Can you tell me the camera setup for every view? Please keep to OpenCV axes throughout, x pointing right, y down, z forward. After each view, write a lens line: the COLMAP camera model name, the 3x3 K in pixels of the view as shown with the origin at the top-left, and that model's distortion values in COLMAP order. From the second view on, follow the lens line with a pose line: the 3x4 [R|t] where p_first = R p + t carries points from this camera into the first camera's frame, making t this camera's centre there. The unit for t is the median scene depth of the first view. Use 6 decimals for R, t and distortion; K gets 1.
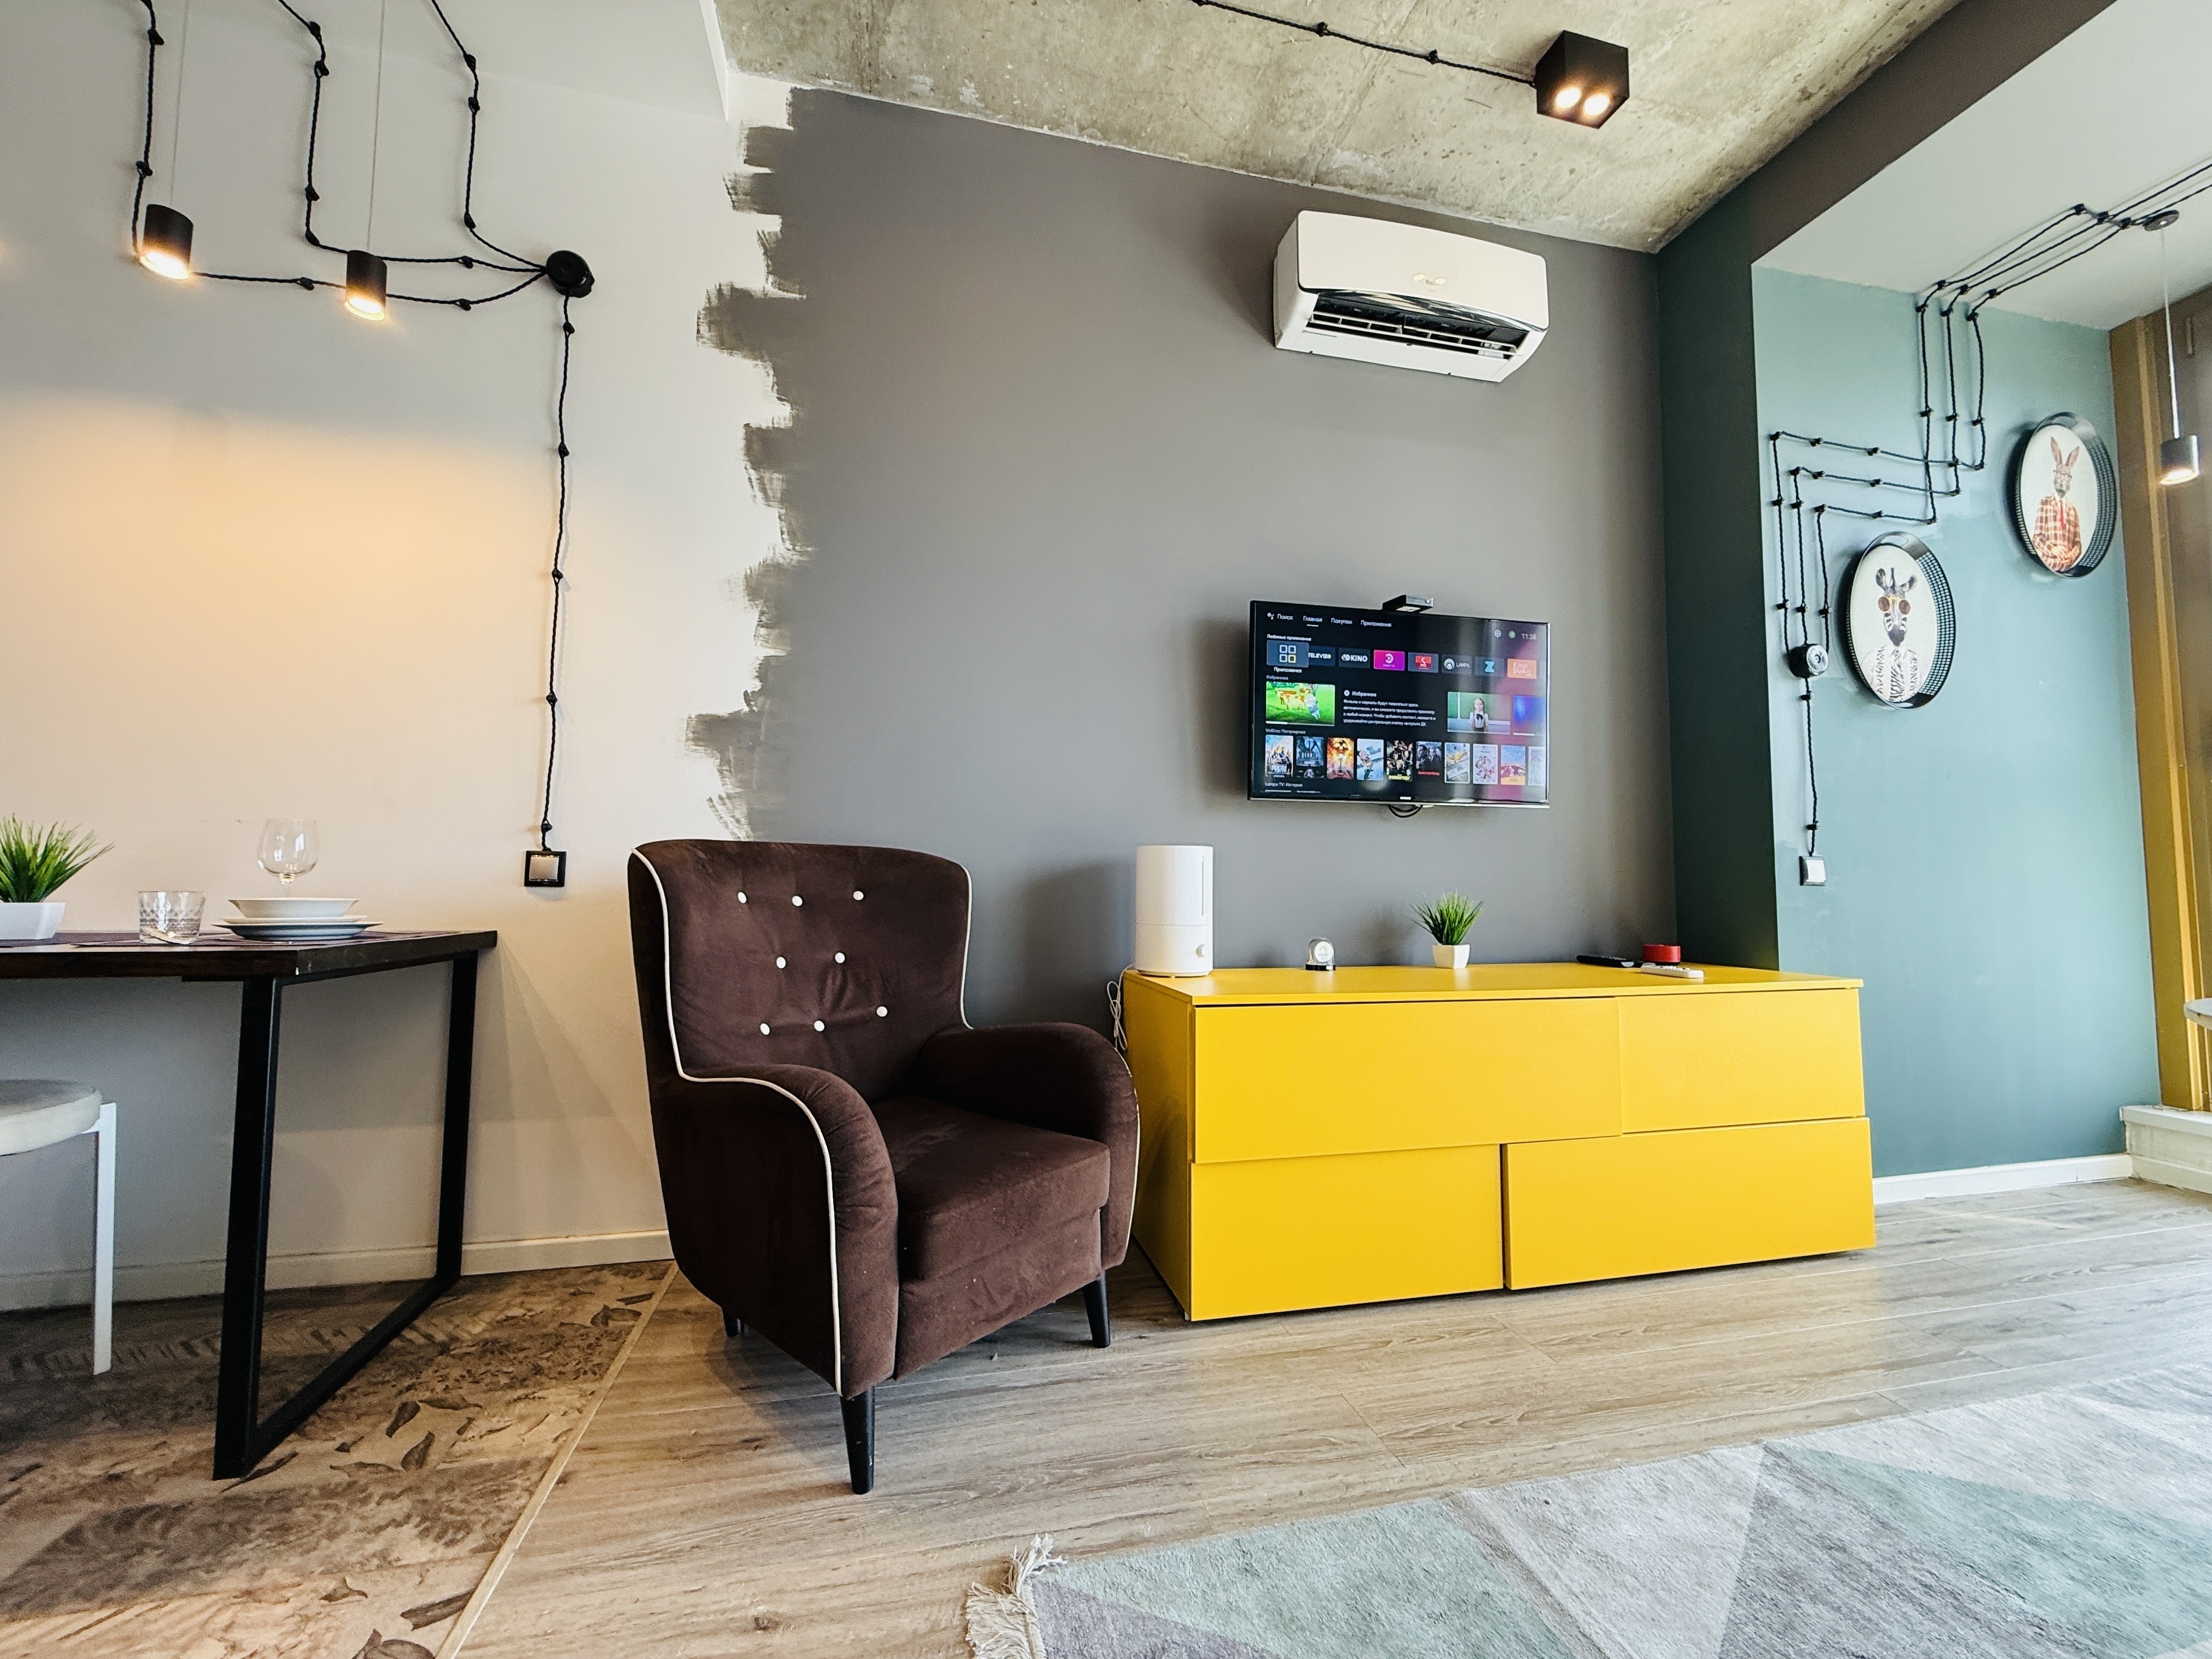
lens RADIAL K [[878.7, 0, 1119.8], [0, 878.7, 832.2], [0, 0, 1]] dist [-0.000140, 0.000319]
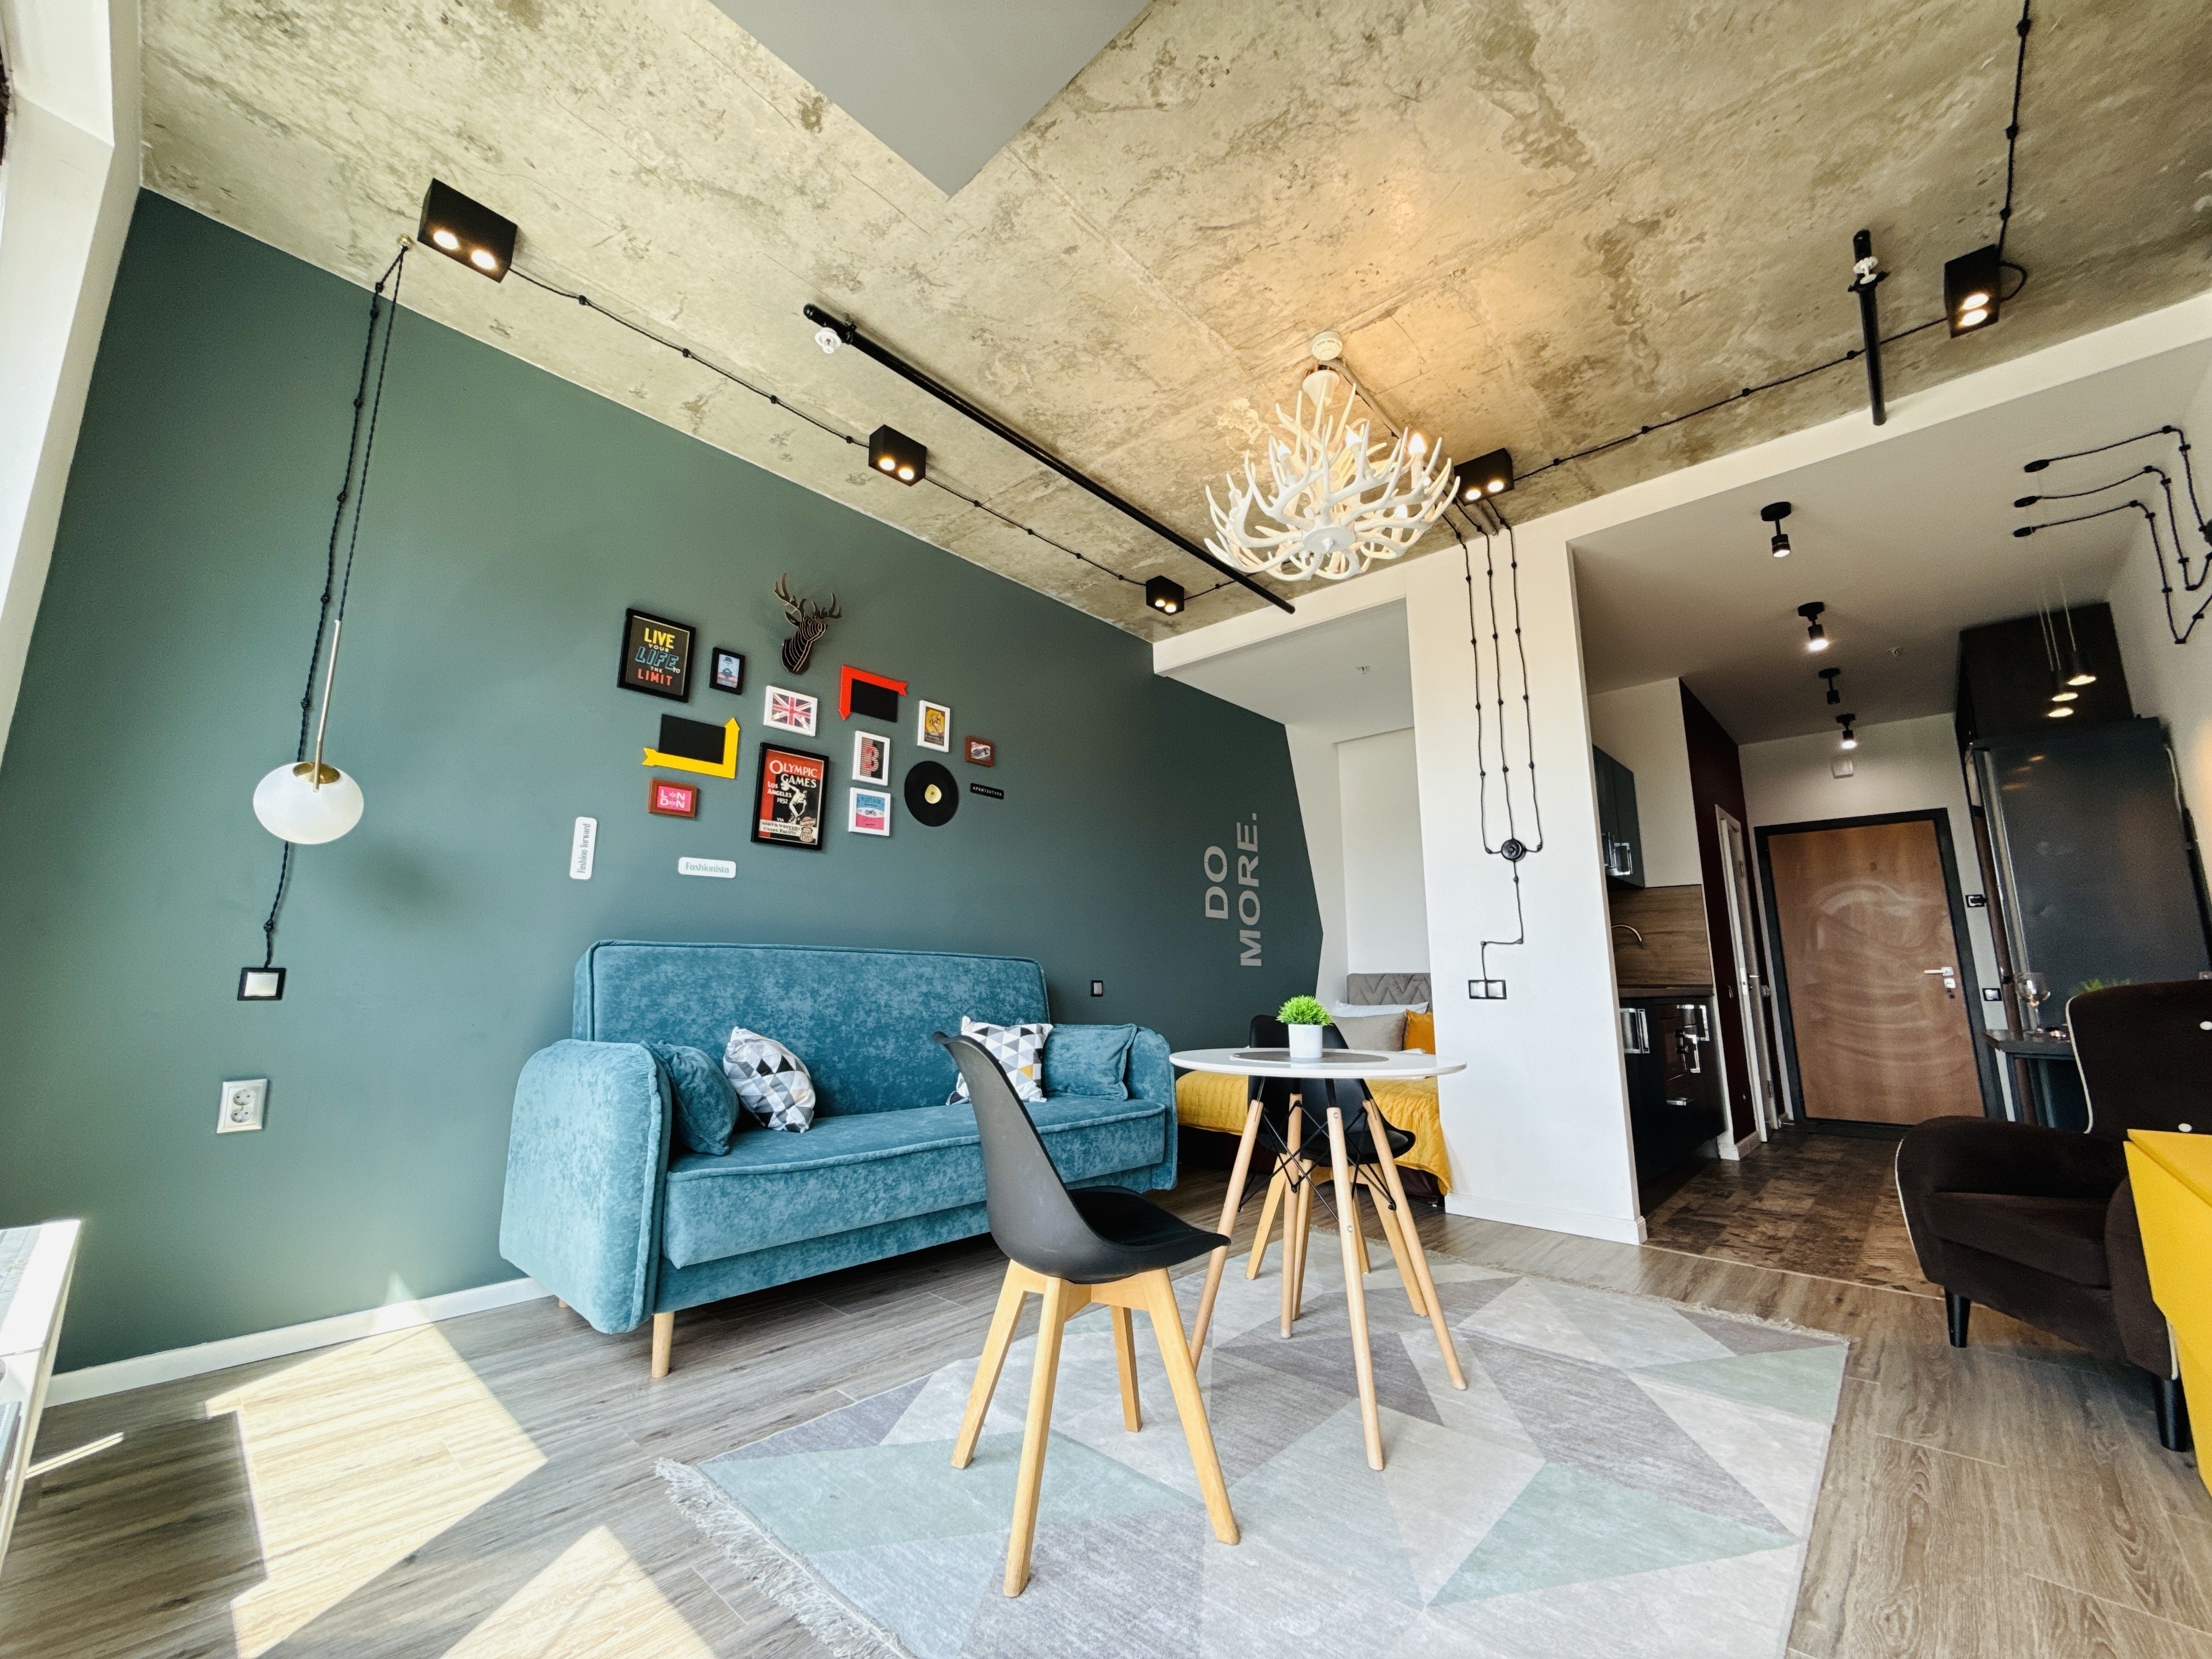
lens RADIAL K [[878.7, 0, 1097.8], [0, 878.7, 829.6], [0, 0, 1]] dist [-0.000140, 0.000319]
pose [[-0.839750, -0.109330, -0.531853, 1.202533], [0.028405, 0.969332, -0.244109, 0.039992], [0.542230, -0.220098, -0.810891, 0.896604]]
